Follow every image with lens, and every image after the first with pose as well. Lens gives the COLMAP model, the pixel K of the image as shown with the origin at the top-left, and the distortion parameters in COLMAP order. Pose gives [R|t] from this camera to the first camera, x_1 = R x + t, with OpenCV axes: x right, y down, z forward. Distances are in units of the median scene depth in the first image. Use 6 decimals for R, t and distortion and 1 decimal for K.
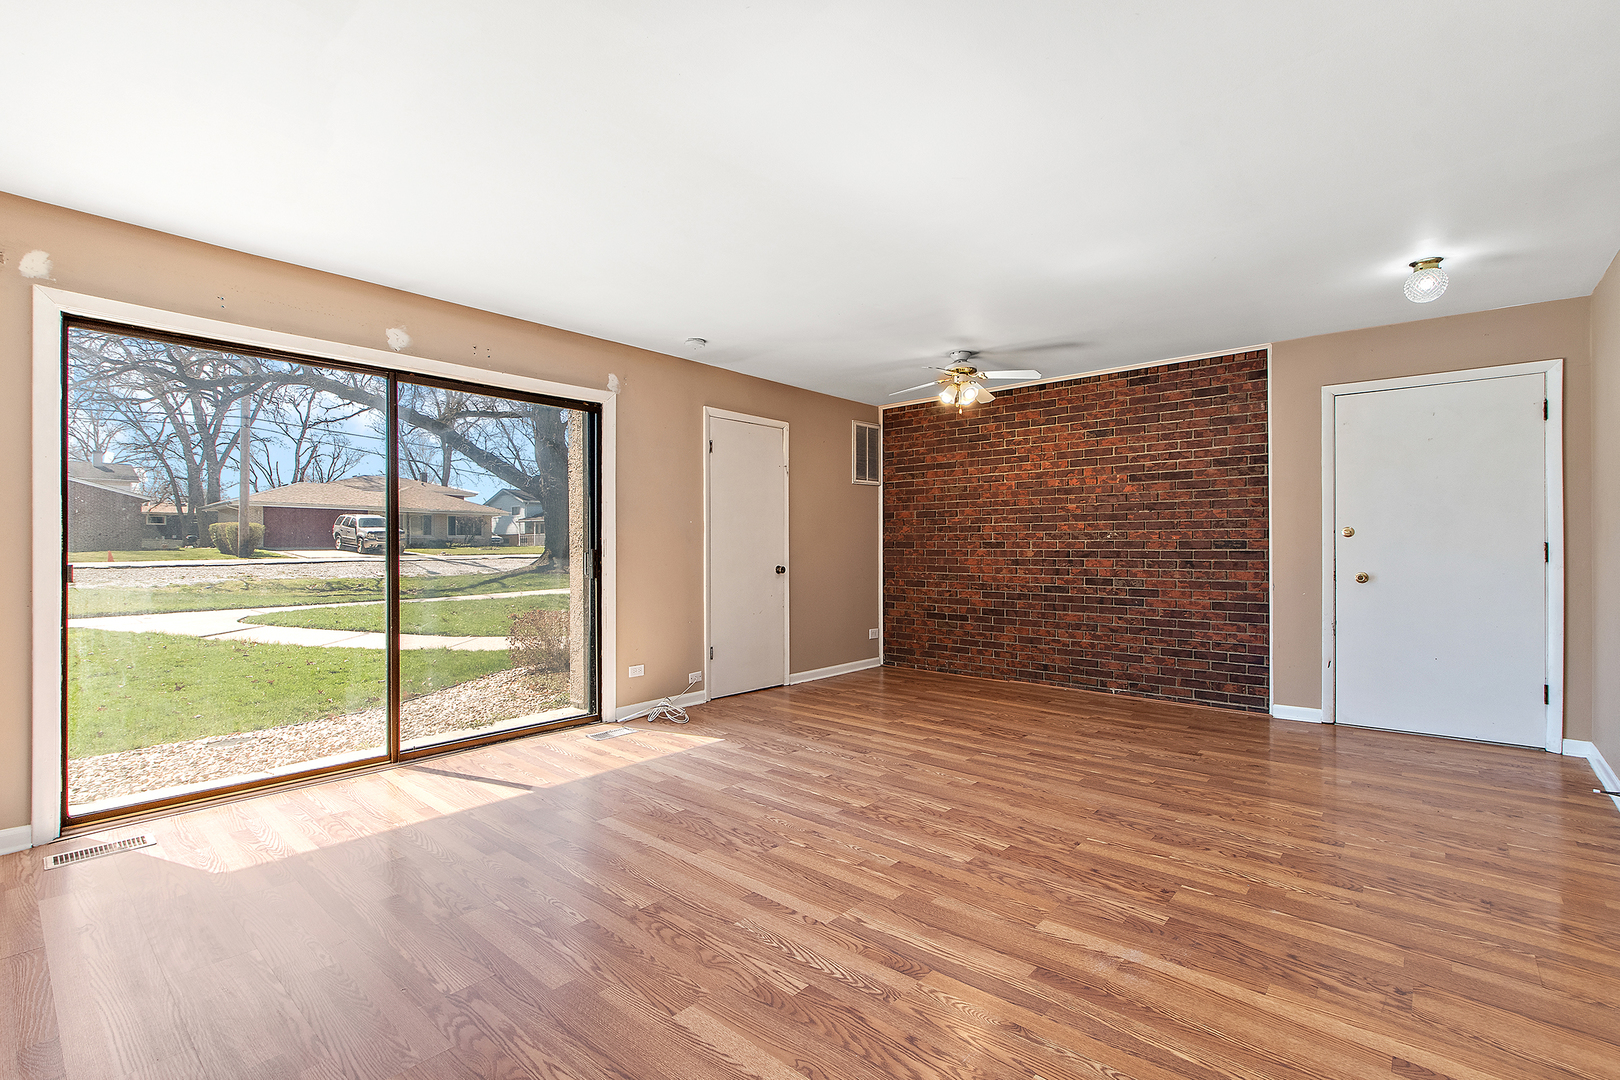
lens RADIAL K [[727.6, 0, 795.3], [0, 727.6, 545.5], [0, 0, 1]] dist [0.000870, -0.000546]
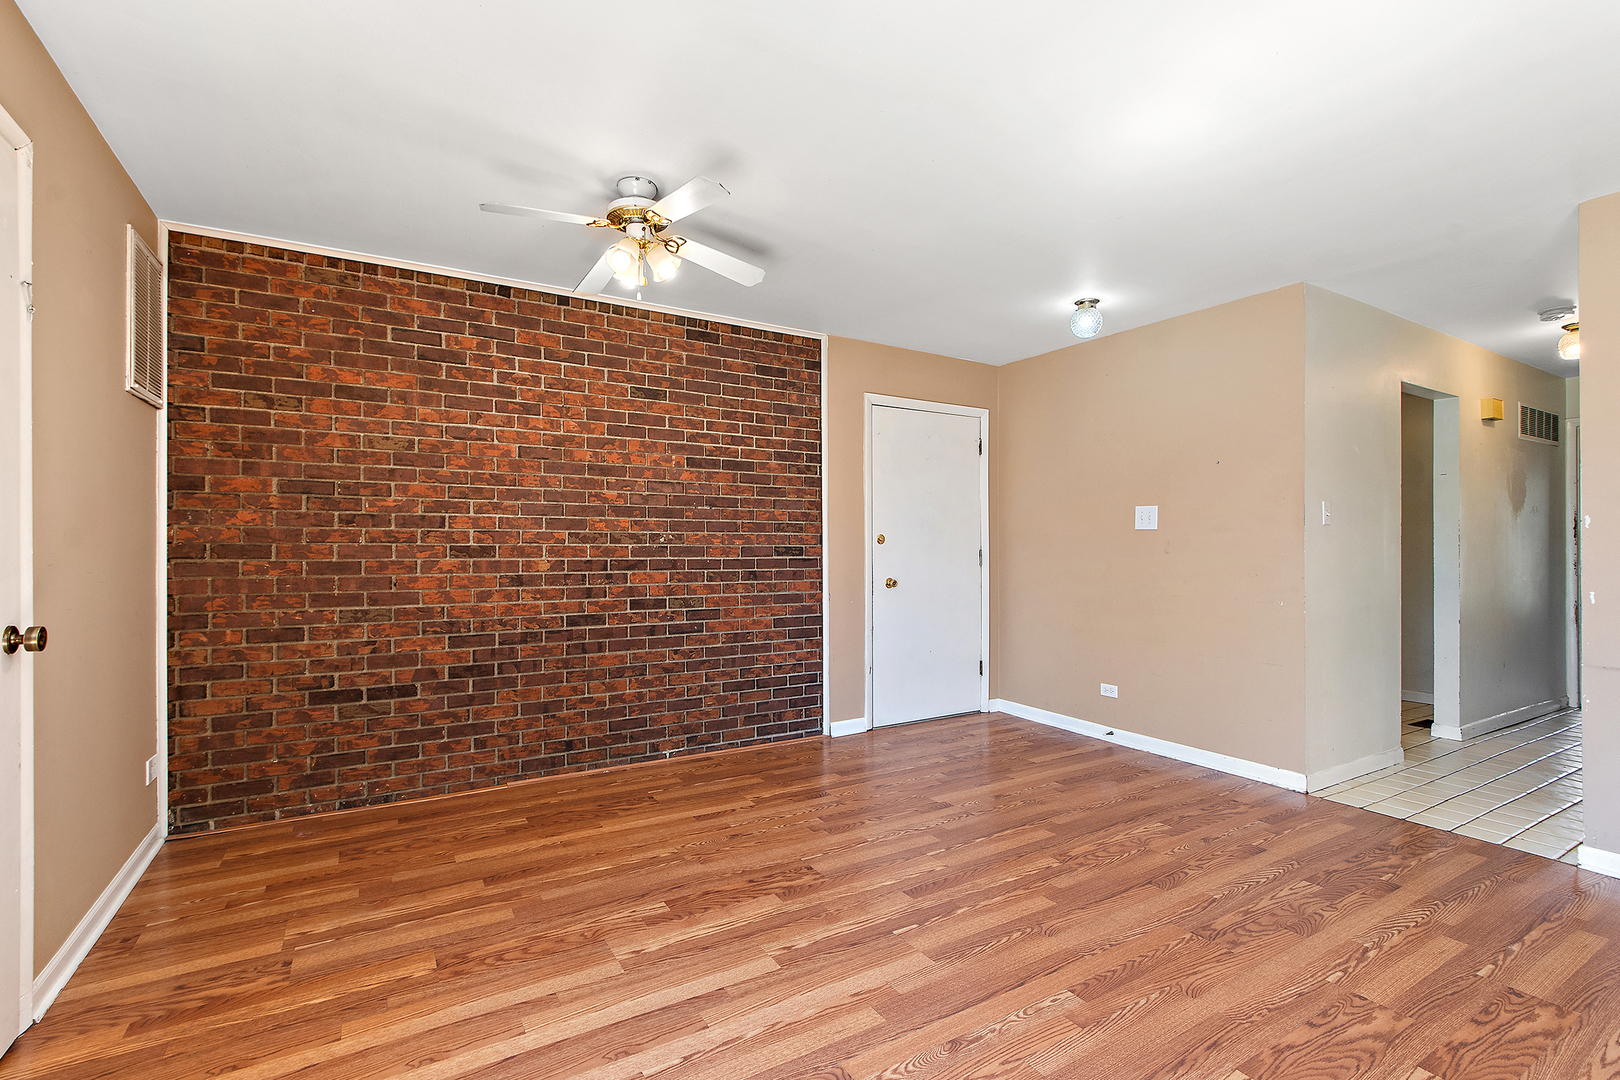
lens RADIAL K [[727.6, 0, 795.3], [0, 727.6, 545.5], [0, 0, 1]] dist [0.000870, -0.000546]
pose [[0.302472, 0.005783, 0.953141, -0.216271], [-0.001505, 0.999983, -0.005589, -0.003013], [-0.953157, 0.000256, 0.302475, 0.671350]]
